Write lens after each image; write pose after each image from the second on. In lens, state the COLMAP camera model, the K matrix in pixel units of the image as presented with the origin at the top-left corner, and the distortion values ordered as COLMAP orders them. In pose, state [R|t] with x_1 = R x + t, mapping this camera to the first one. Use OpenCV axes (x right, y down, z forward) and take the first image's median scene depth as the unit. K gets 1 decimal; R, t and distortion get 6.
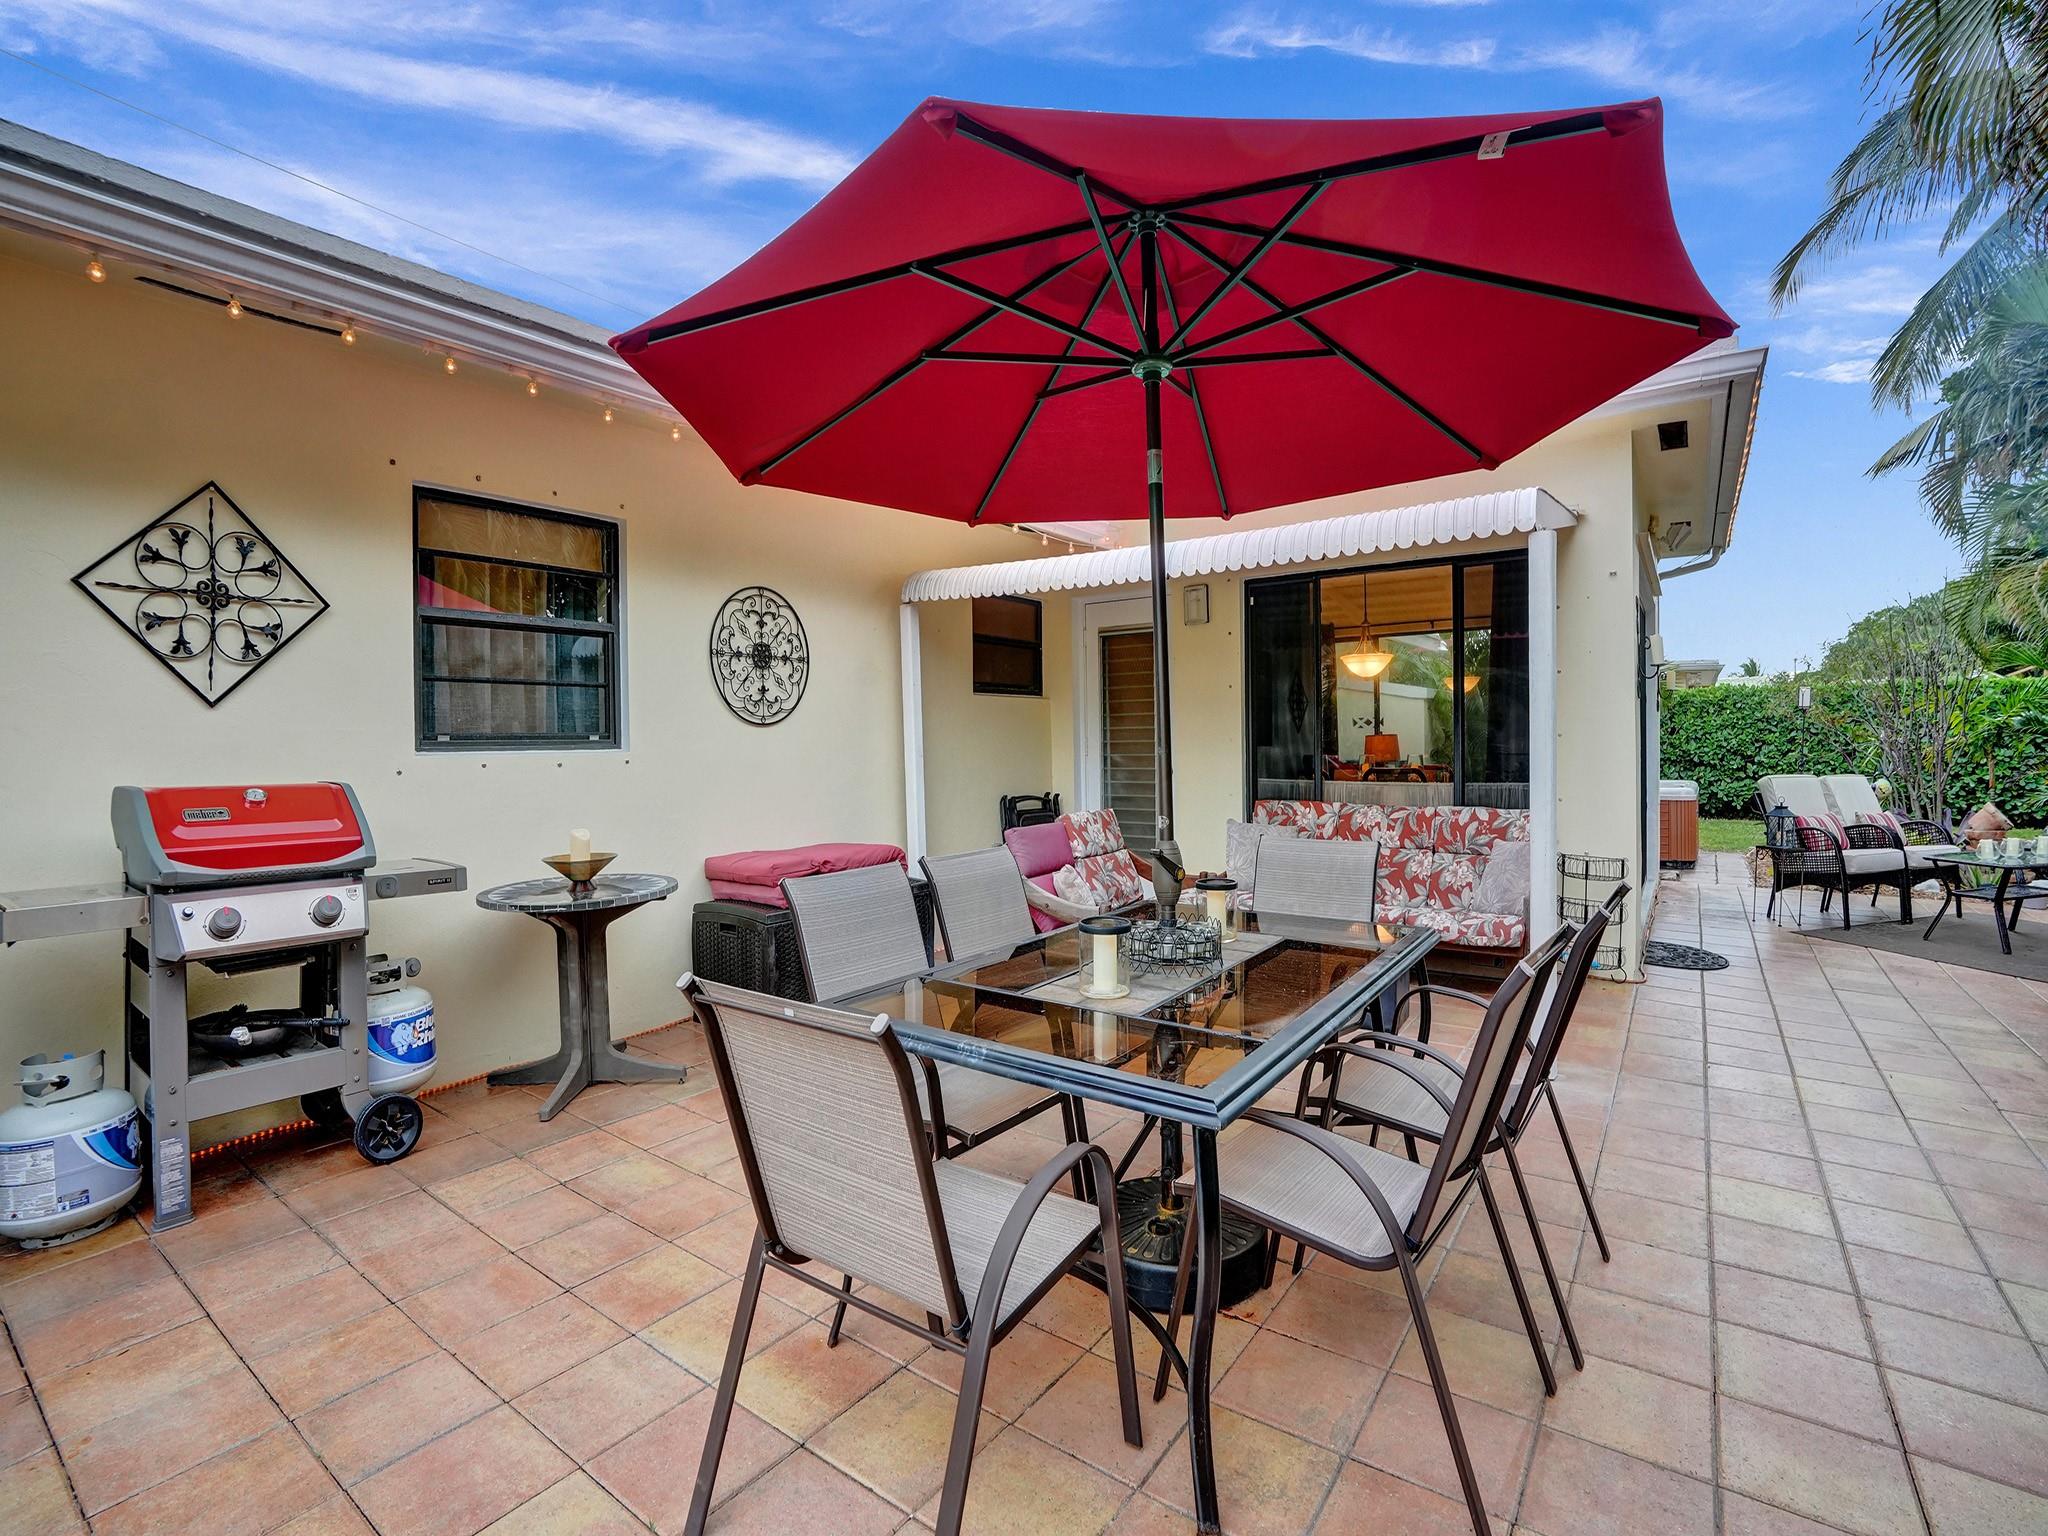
lens RADIAL K [[950.1, 0, 1024.6], [0, 950.1, 752.9], [0, 0, 1]] dist [-0.019541, -0.000178]
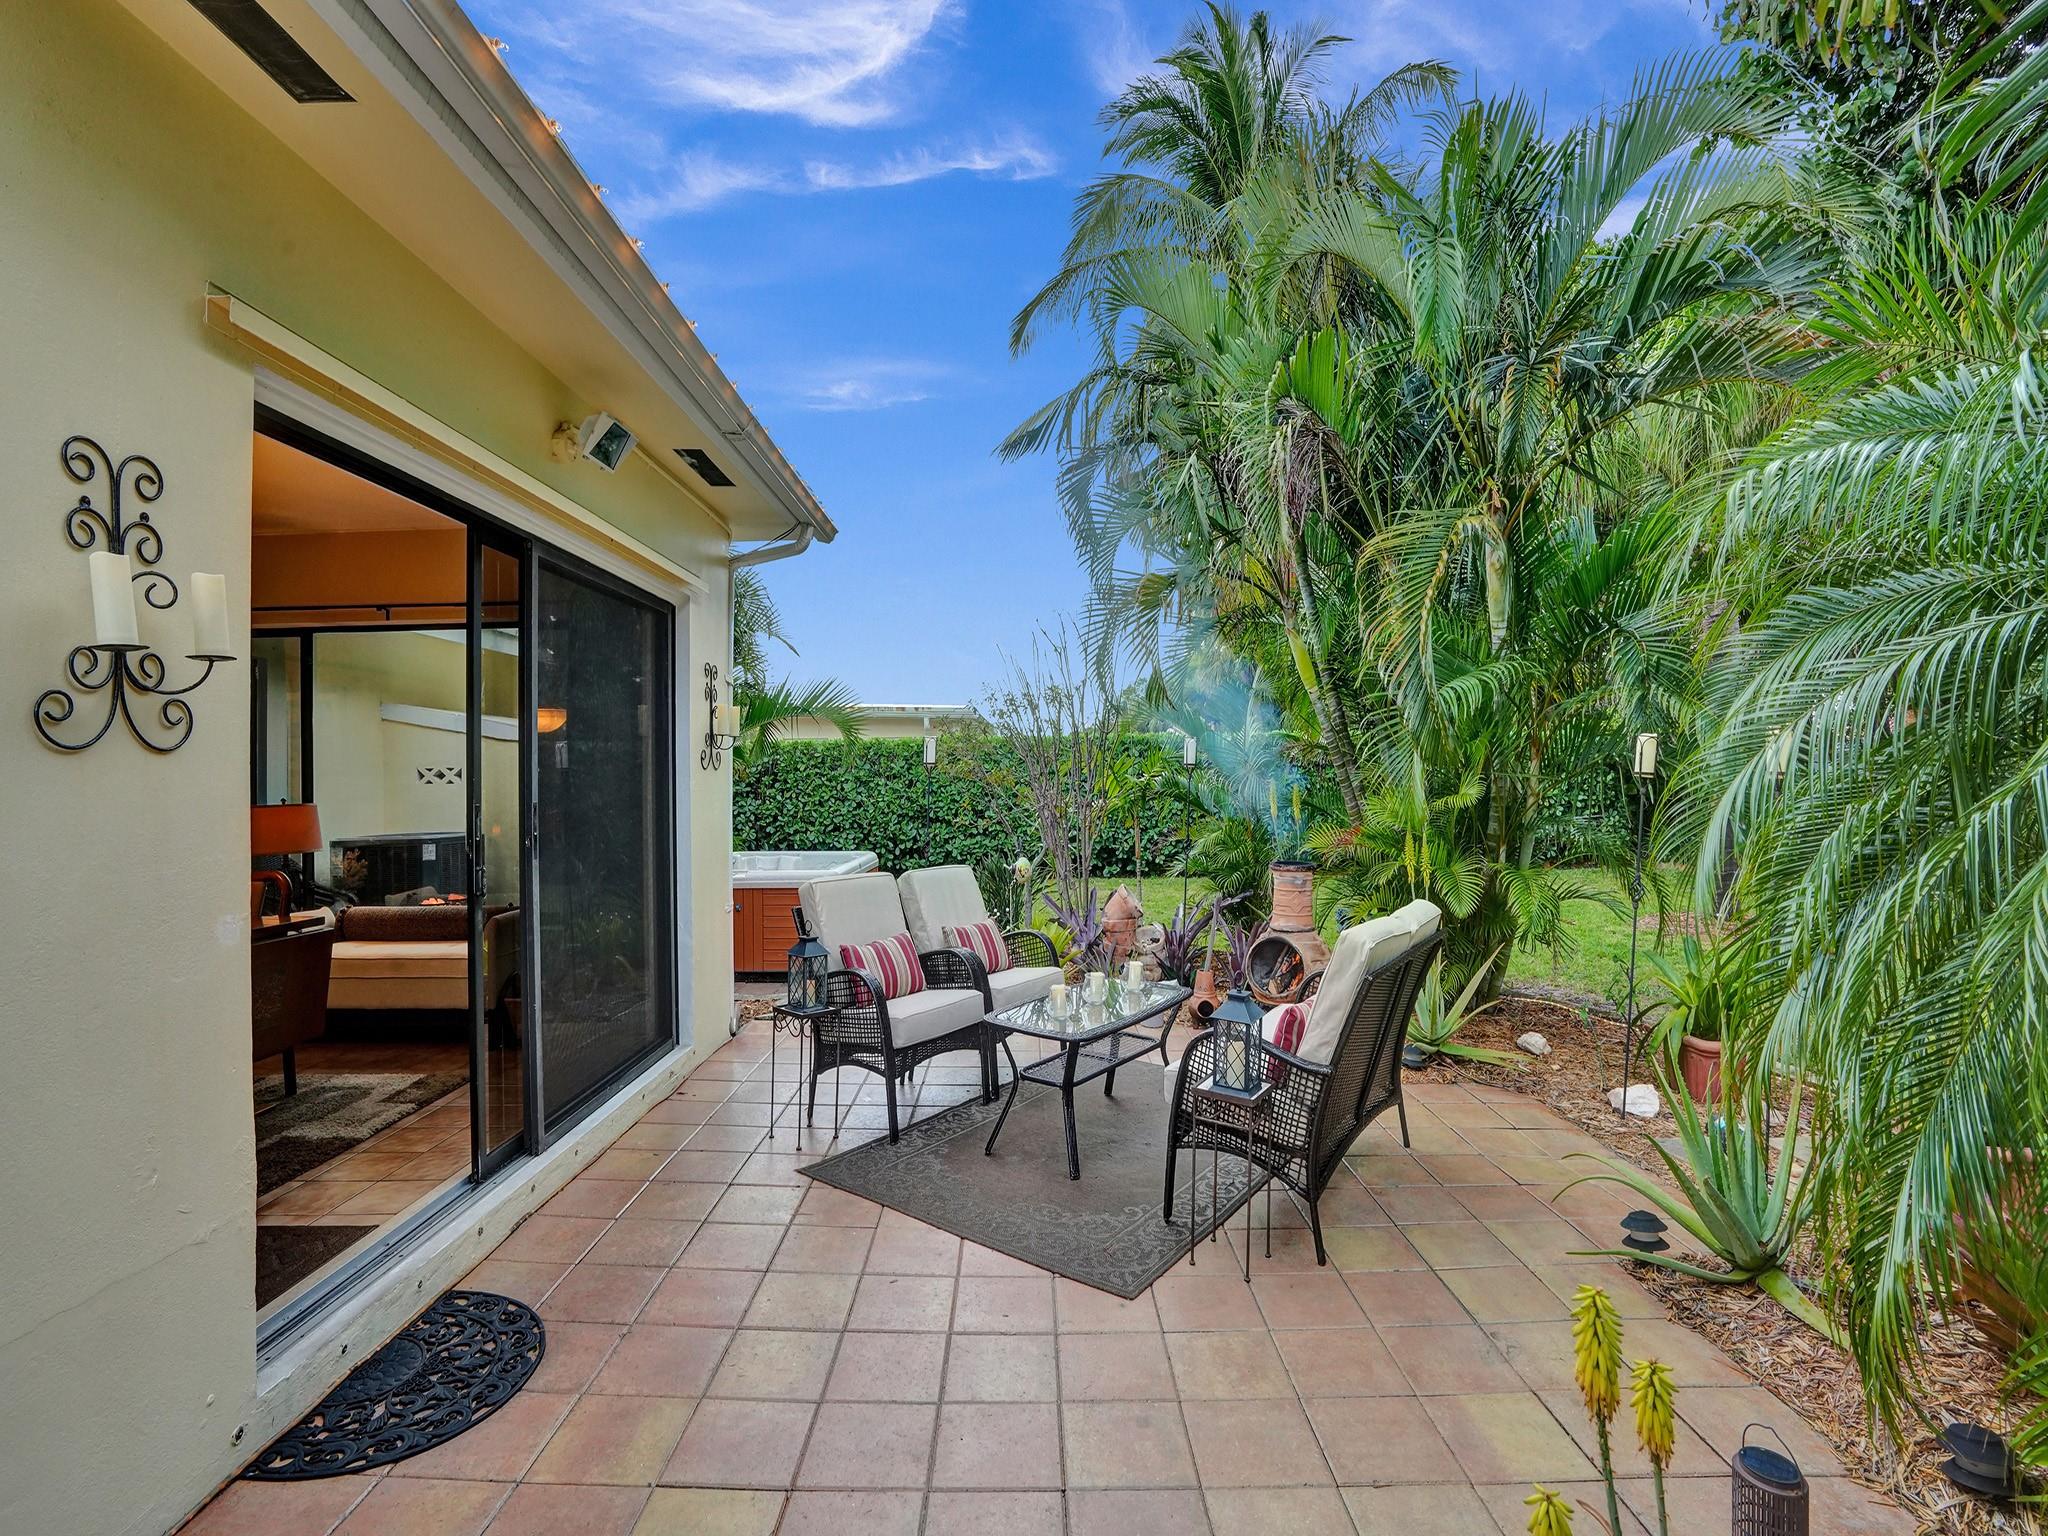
lens RADIAL K [[976.9, 0, 1026.3], [0, 976.9, 763.5], [0, 0, 1]] dist [-0.073707, 0.032281]
pose [[0.812116, 0.012139, 0.583370, 0.431352], [0.007078, 0.999505, -0.030652, -0.024421], [-0.583453, 0.029023, 0.811628, 0.327217]]
